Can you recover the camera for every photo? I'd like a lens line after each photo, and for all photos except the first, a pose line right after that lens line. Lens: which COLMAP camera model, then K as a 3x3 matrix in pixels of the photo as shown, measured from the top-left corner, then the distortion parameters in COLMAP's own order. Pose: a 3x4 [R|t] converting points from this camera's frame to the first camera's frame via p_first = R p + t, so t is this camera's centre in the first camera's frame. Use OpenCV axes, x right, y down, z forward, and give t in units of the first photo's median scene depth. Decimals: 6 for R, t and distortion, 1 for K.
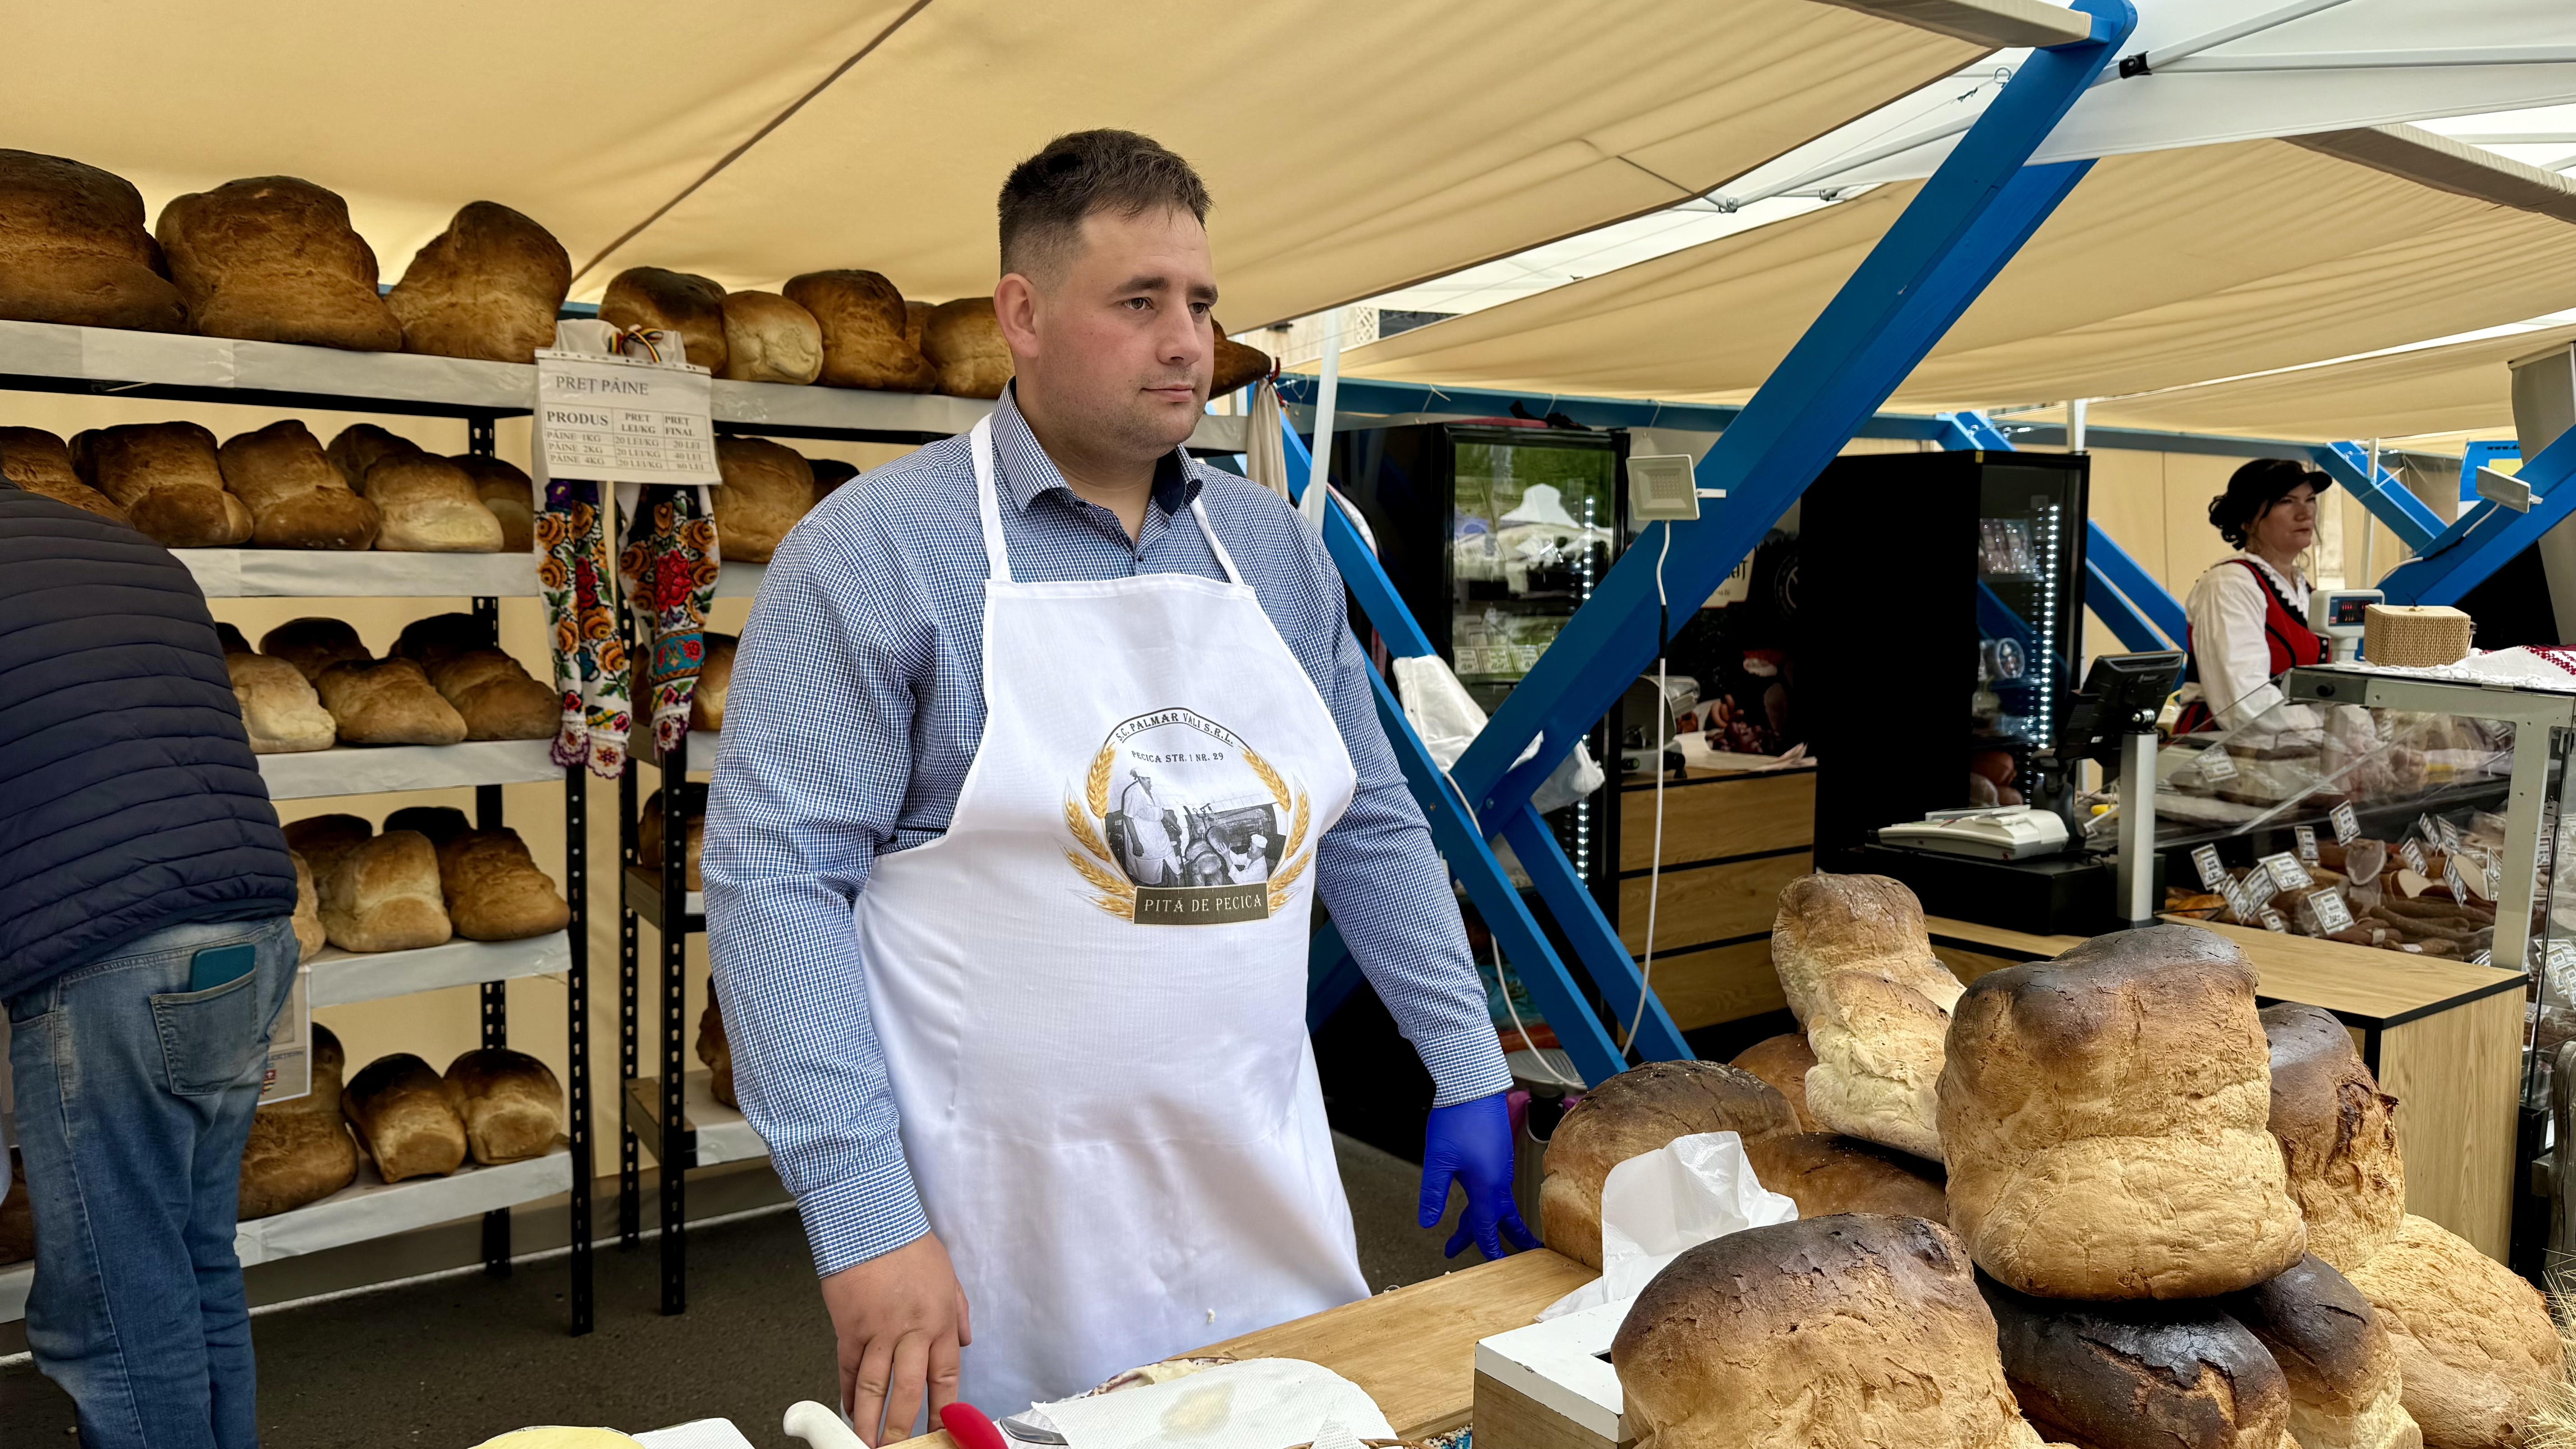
lens RADIAL K [[1789.4, 0, 1293.2], [0, 1789.4, 731.0], [0, 0, 1]] dist [0.012858, -0.021114]
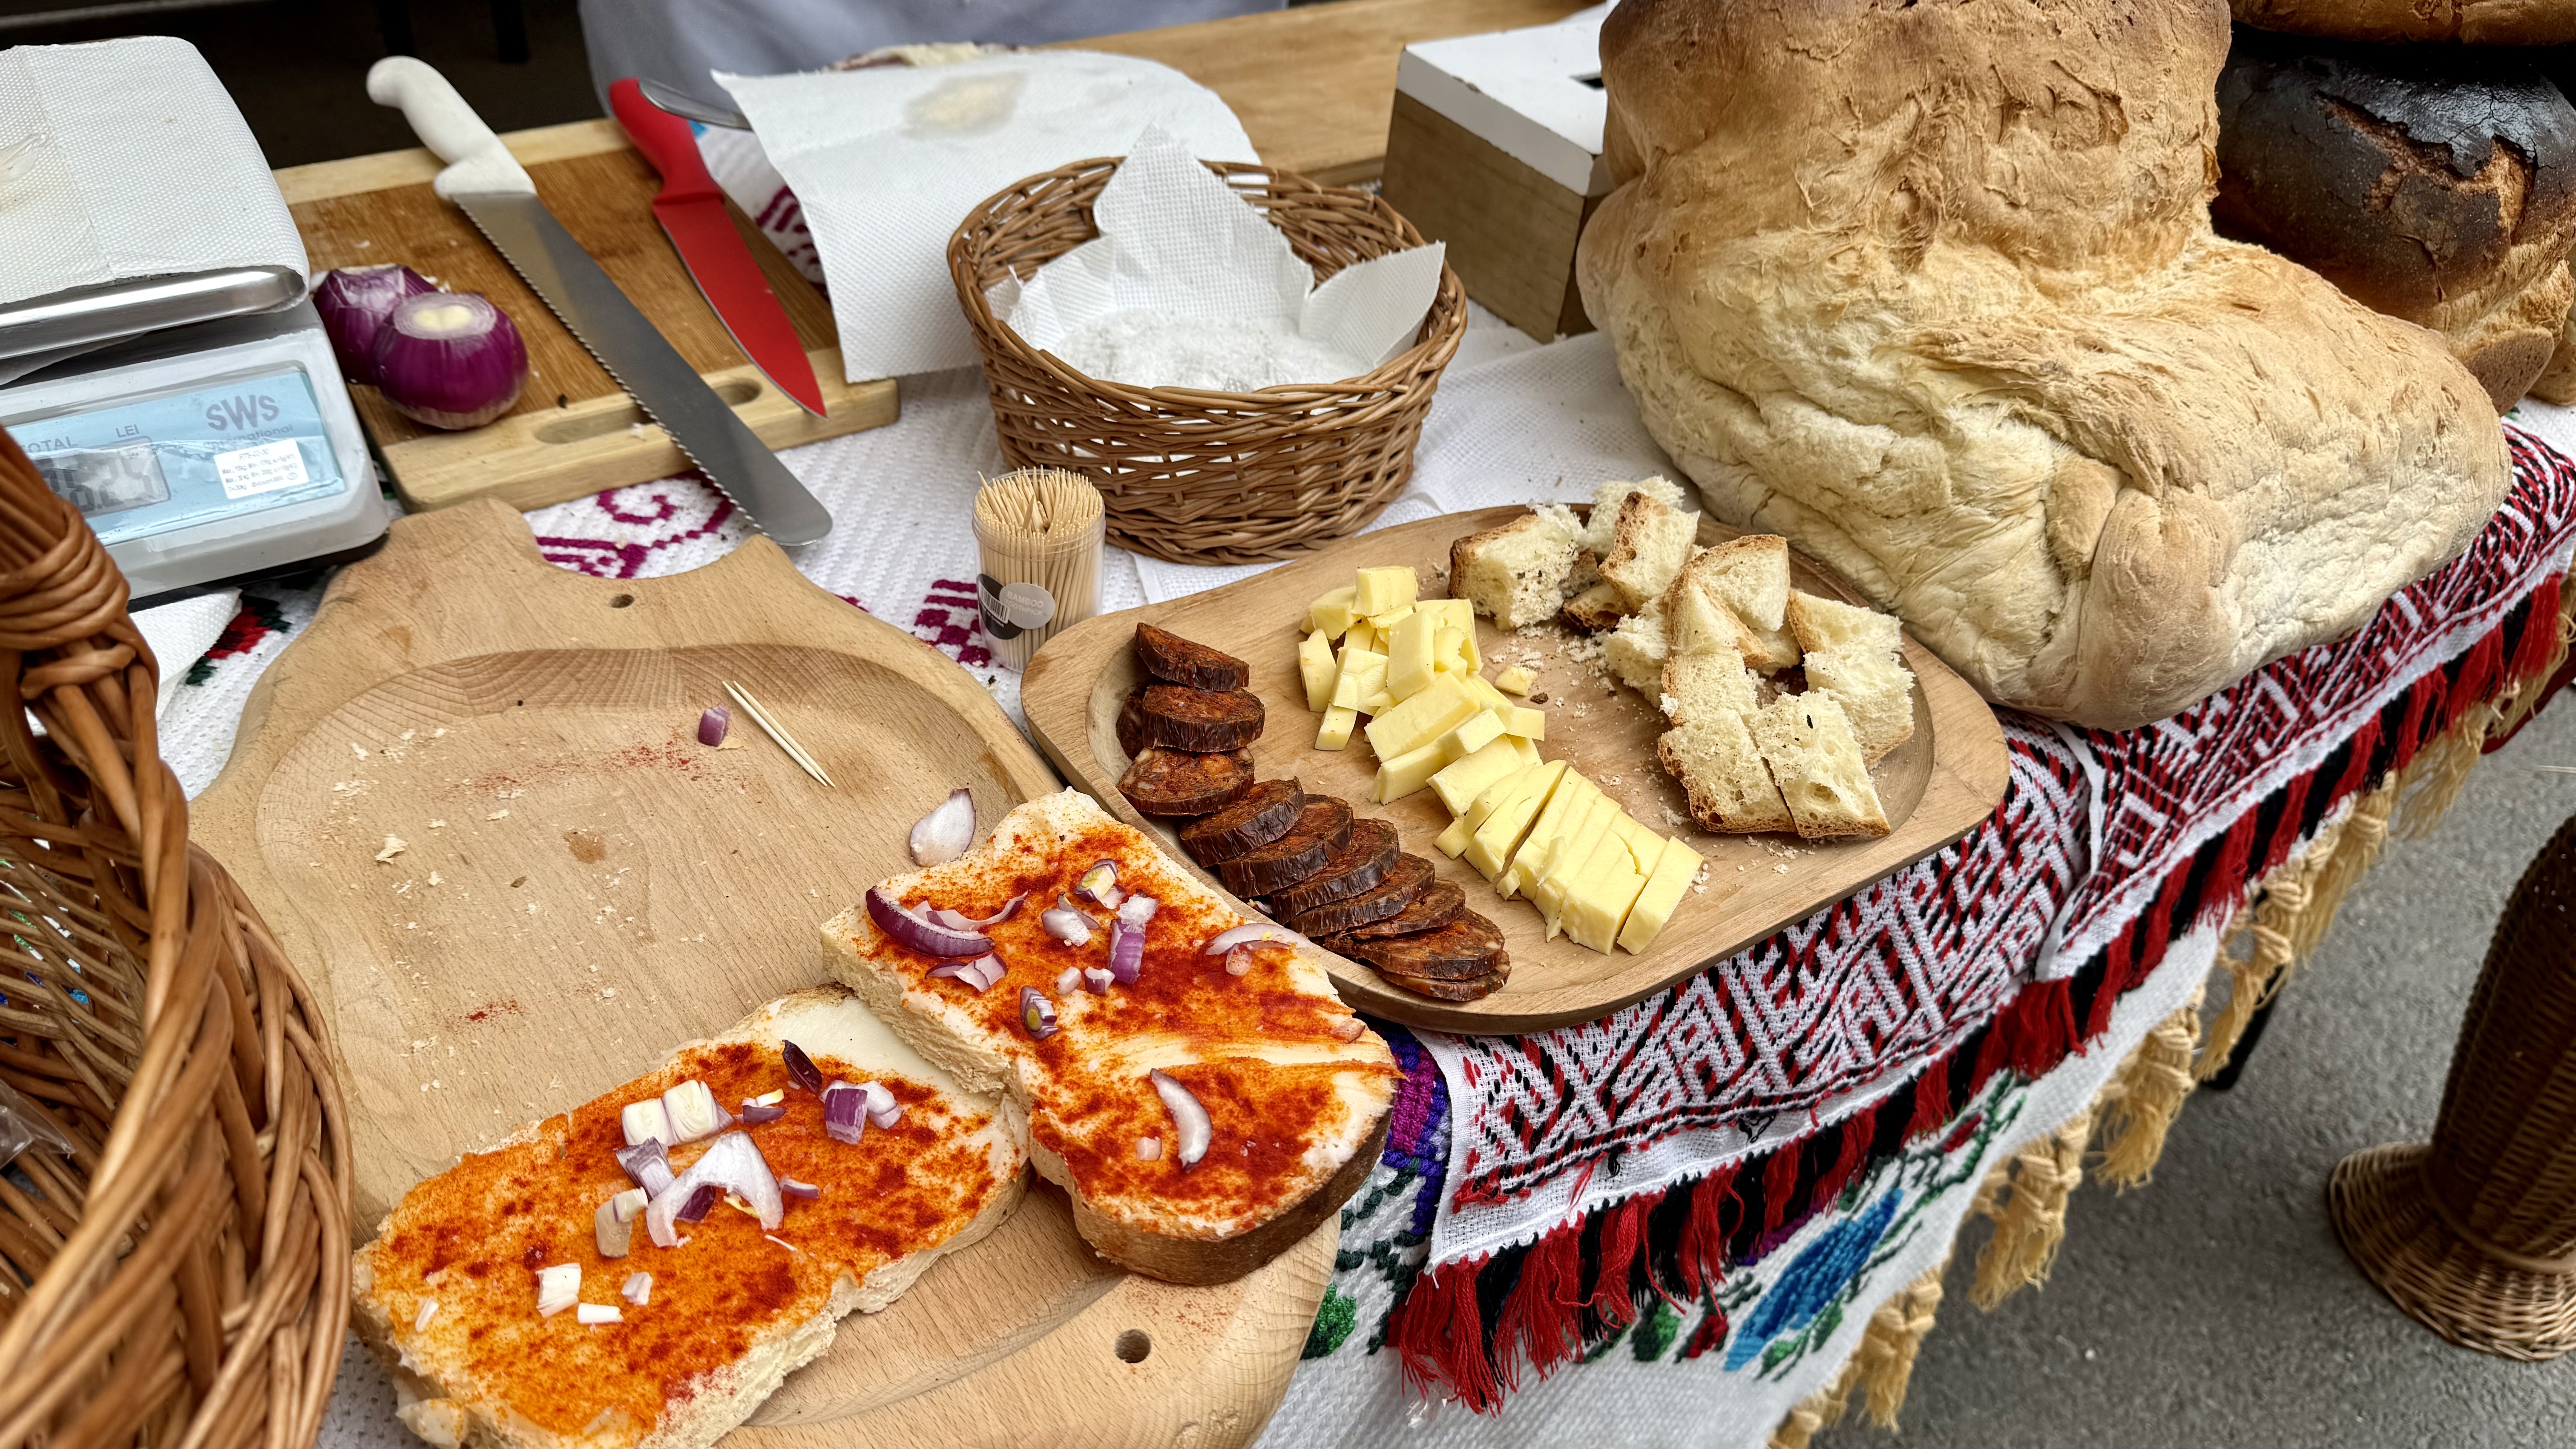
lens RADIAL K [[1789.4, 0, 1310.7], [0, 1789.4, 719.5], [0, 0, 1]] dist [0.012858, -0.021114]
pose [[0.997087, 0.069648, 0.031086, 0.075240], [-0.074938, 0.818734, 0.569262, 0.193904], [0.014197, -0.569933, 0.821569, 0.355359]]
